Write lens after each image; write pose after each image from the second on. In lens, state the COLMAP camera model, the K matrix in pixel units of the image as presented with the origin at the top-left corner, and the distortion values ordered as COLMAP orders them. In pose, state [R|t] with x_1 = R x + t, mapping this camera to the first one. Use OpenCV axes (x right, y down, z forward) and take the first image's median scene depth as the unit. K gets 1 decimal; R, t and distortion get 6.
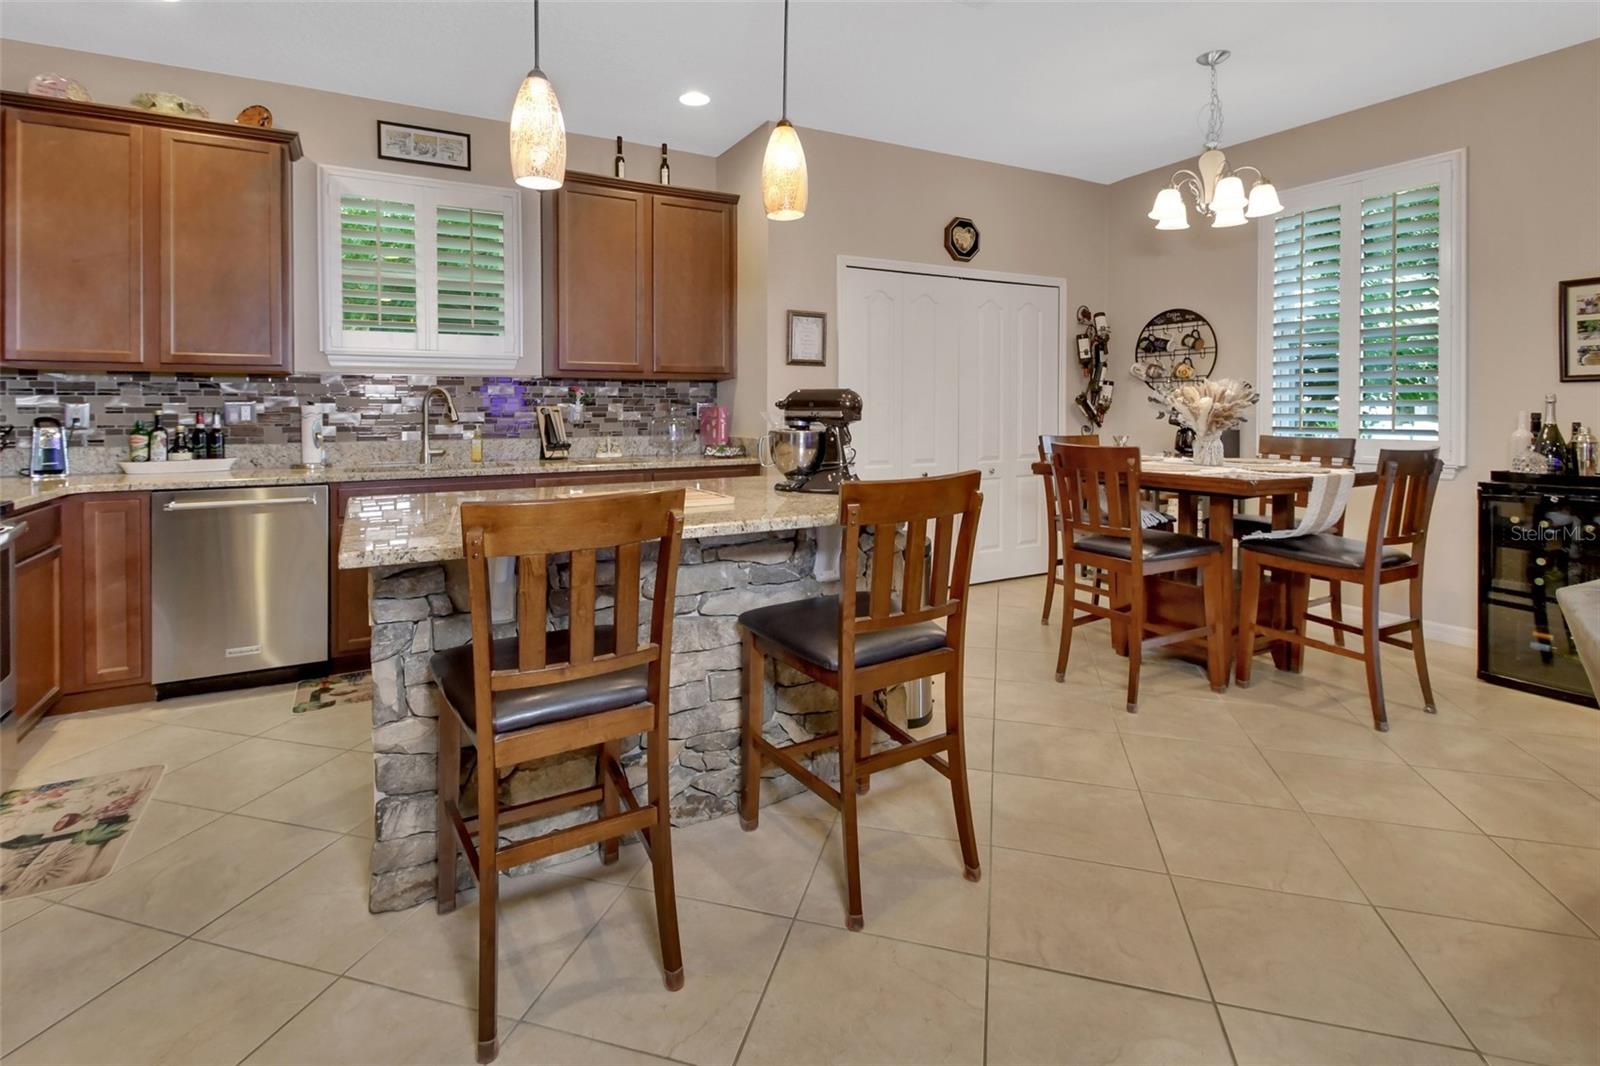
lens RADIAL K [[768.3, 0, 778.4], [0, 768.3, 416.2], [0, 0, 1]] dist [0.044700, -0.026707]
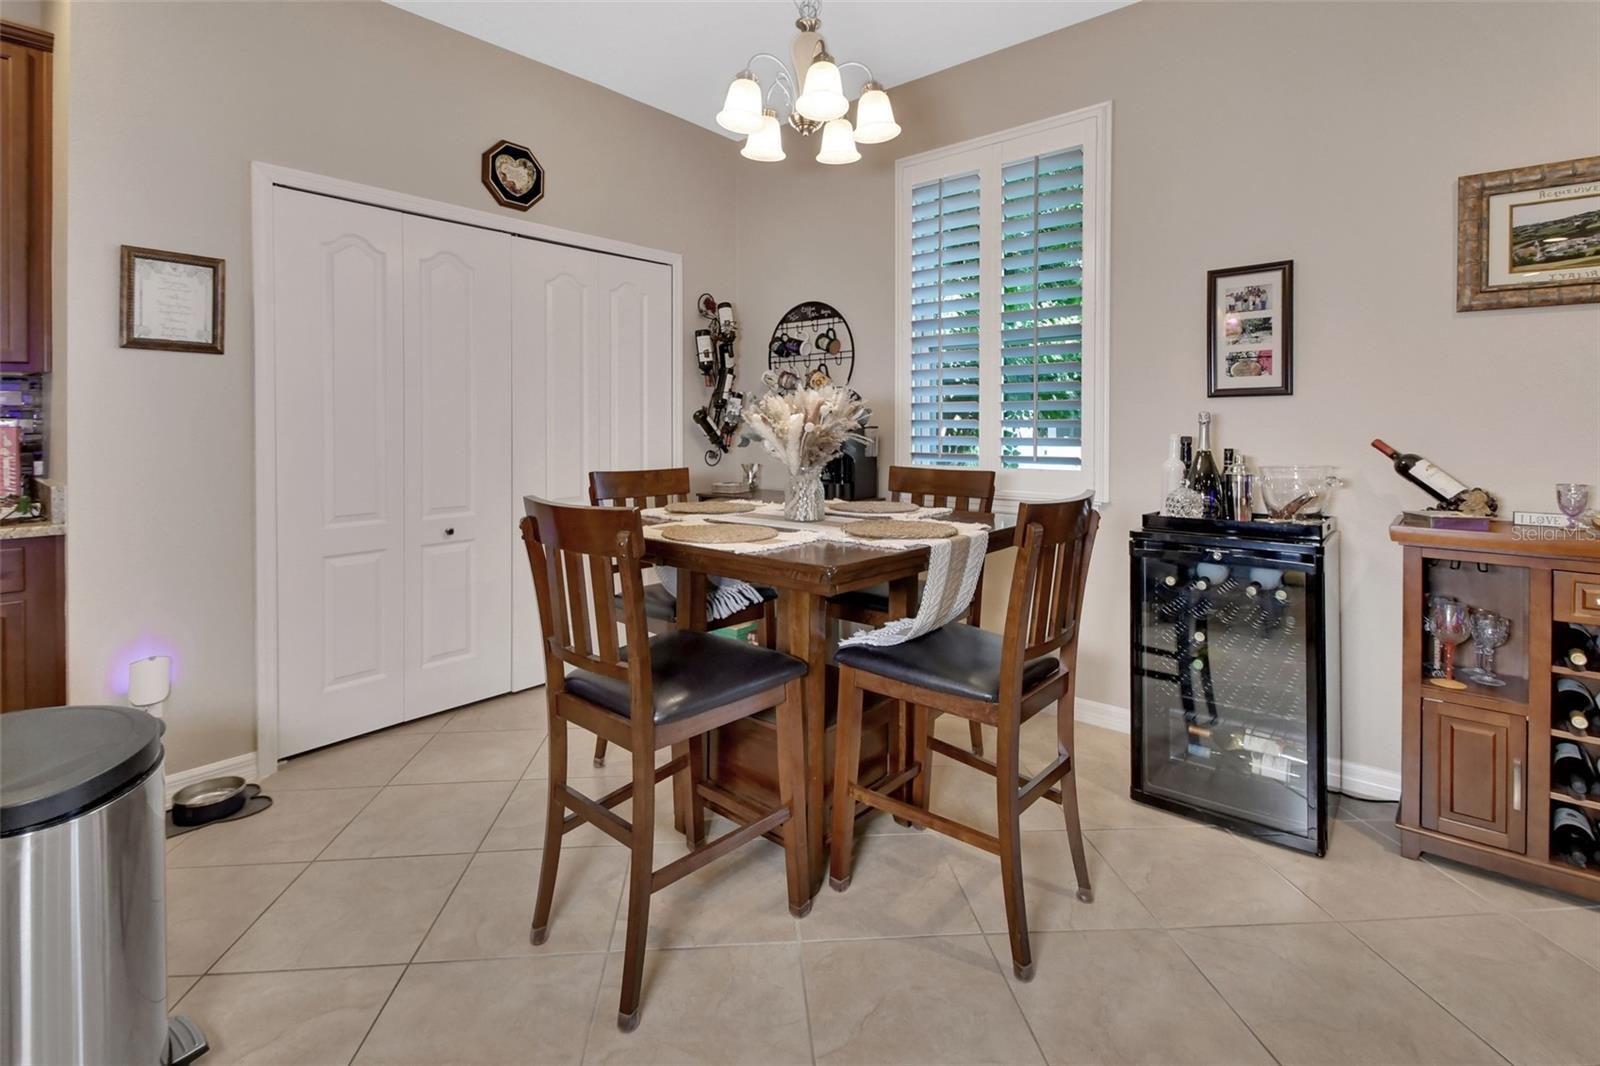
lens RADIAL K [[776.2, 0, 796.1], [0, 776.2, 426.8], [0, 0, 1]] dist [0.001853, -0.000204]
pose [[0.931865, 0.001097, 0.362803, 0.257093], [0.001863, 0.999968, -0.007808, -0.006808], [-0.362800, 0.007952, 0.931833, 0.331435]]
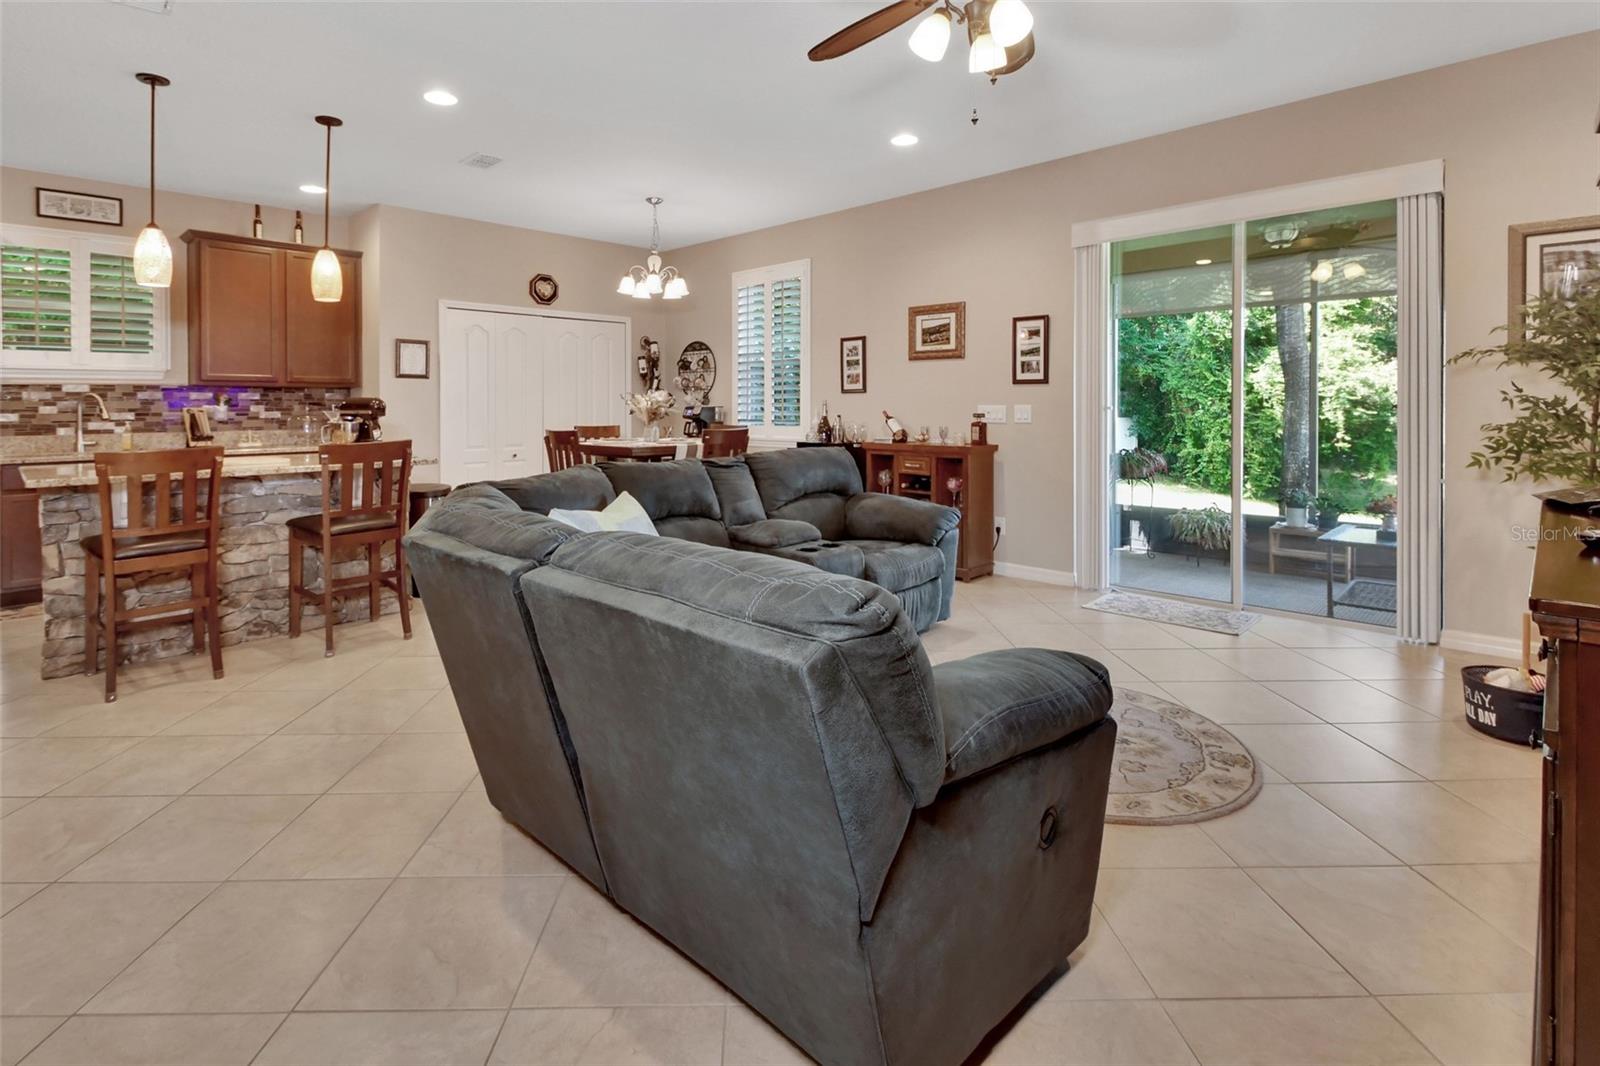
lens RADIAL K [[762.2, 0, 770.4], [0, 762.2, 407.9], [0, 0, 1]] dist [0.006422, -0.001213]
pose [[0.954189, -0.002598, 0.299194, 0.248793], [0.005233, 0.999954, -0.008007, 0.003060], [-0.299160, 0.009206, 0.954159, -0.533840]]
